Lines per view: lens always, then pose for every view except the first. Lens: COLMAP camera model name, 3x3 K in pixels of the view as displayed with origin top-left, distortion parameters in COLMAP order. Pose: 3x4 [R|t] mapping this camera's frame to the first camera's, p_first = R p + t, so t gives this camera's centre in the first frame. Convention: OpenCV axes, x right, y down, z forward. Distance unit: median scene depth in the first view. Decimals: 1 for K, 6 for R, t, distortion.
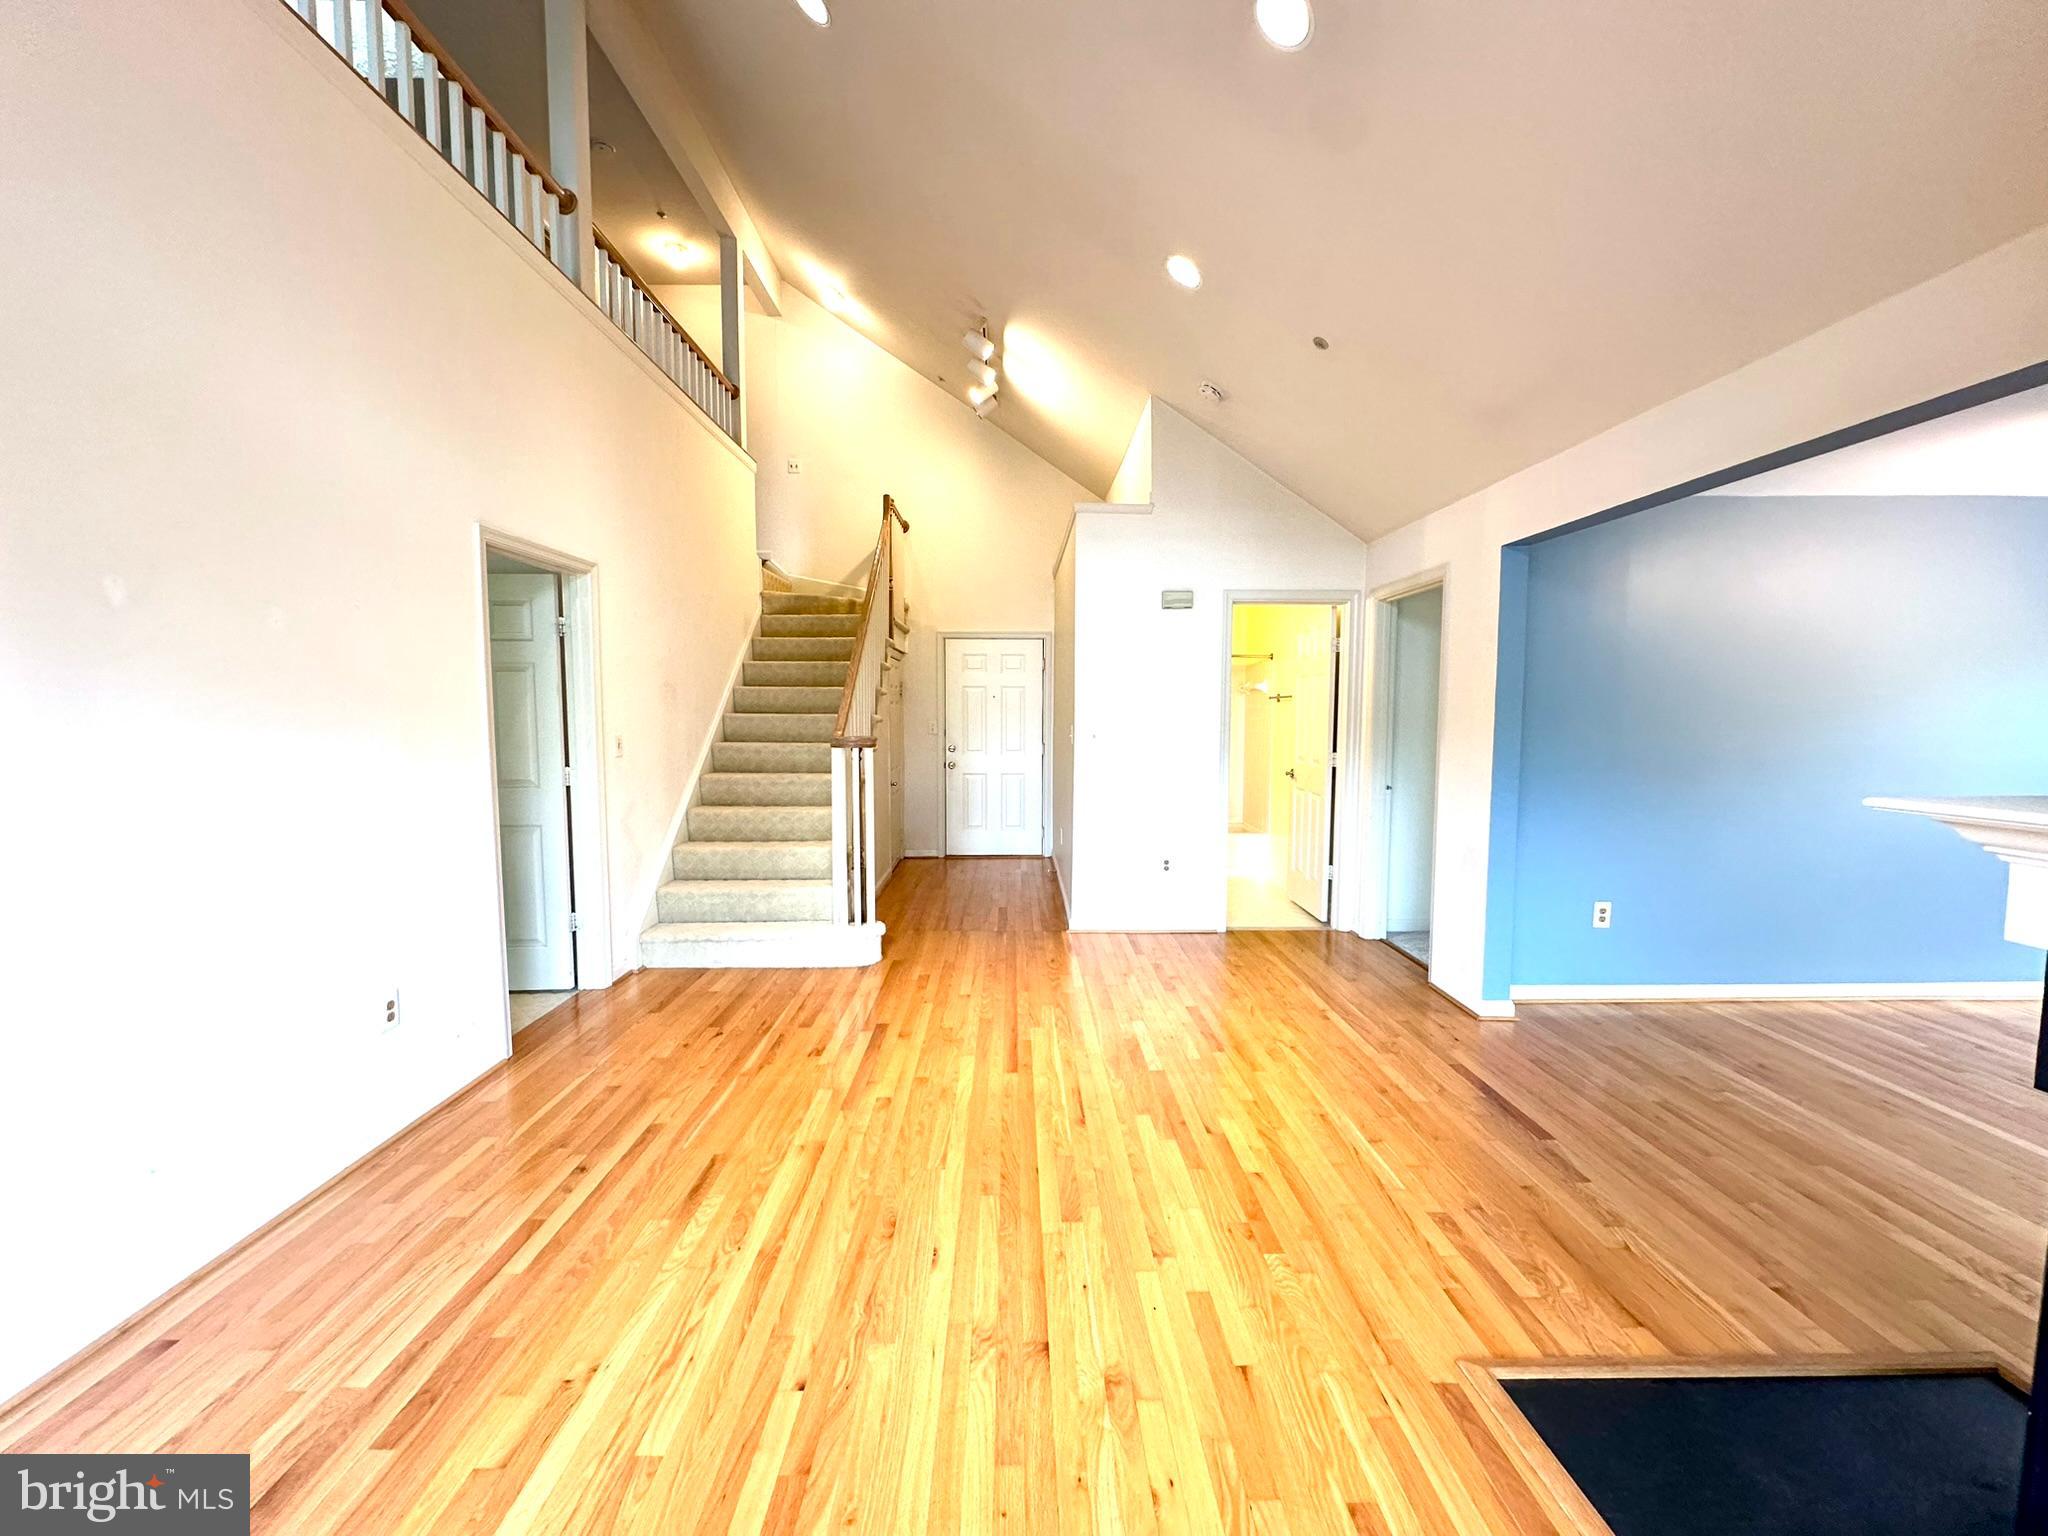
lens RADIAL K [[817.0, 0, 1025.4], [0, 817.0, 767.2], [0, 0, 1]] dist [-0.002862, 0.001350]
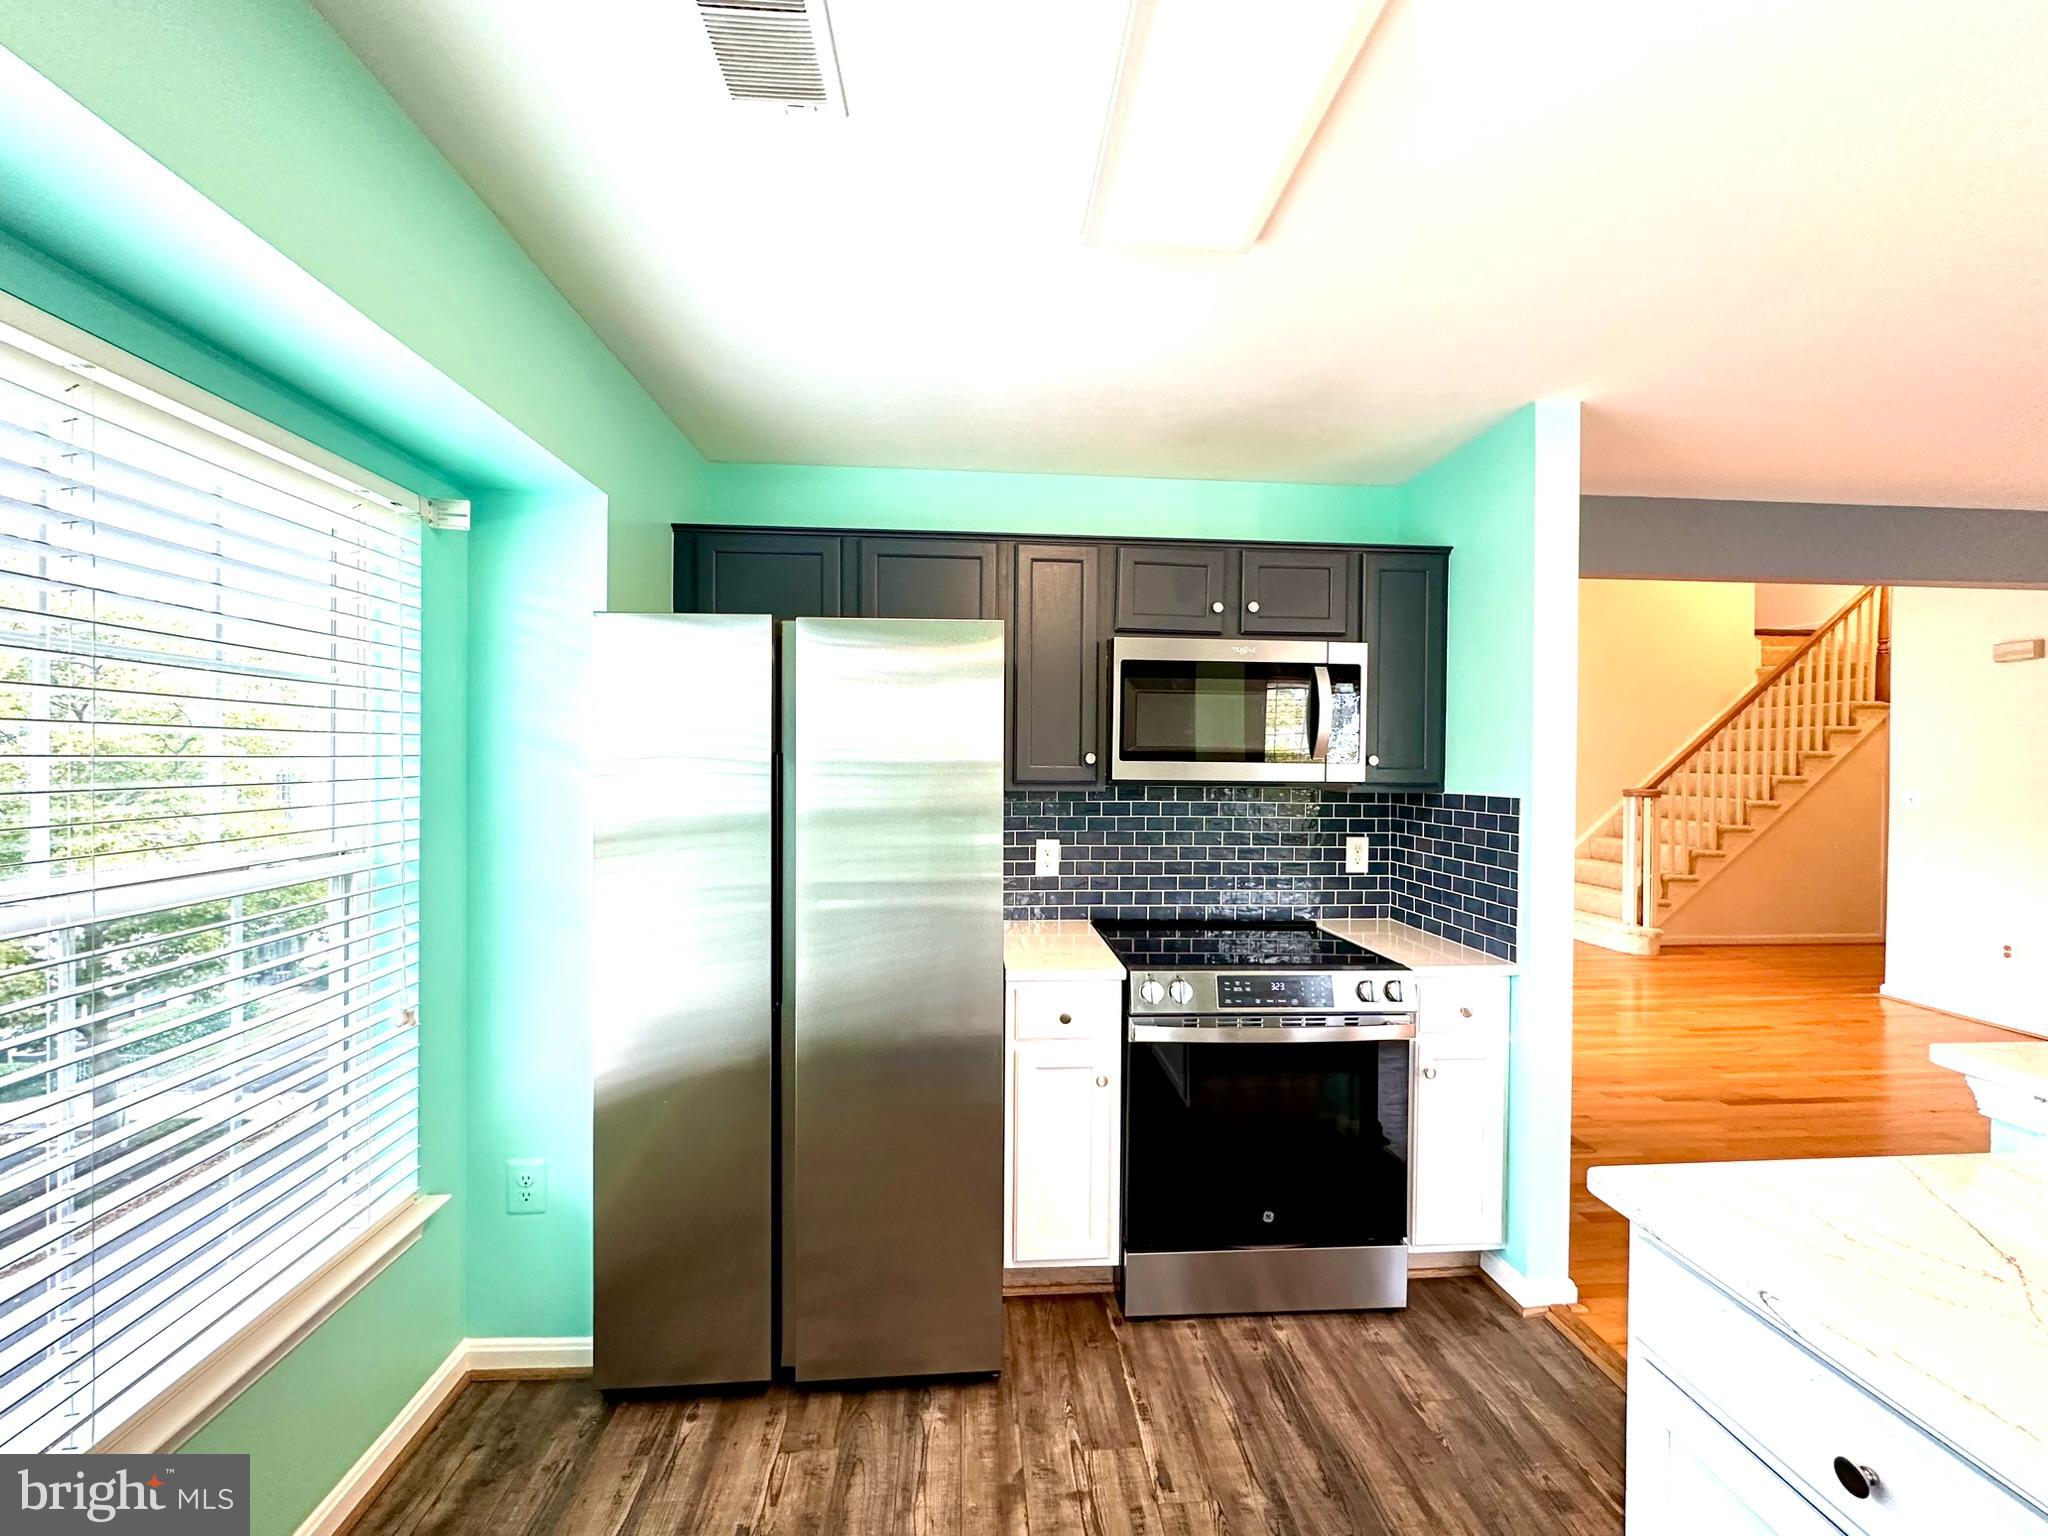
lens RADIAL K [[817.0, 0, 1024.2], [0, 817.0, 766.1], [0, 0, 1]] dist [-0.002862, 0.001350]
pose [[0.066123, 0.006100, -0.997793, 1.291454], [-0.078568, 0.996908, 0.000888, 0.005888], [0.994713, 0.078336, 0.066398, -0.161142]]
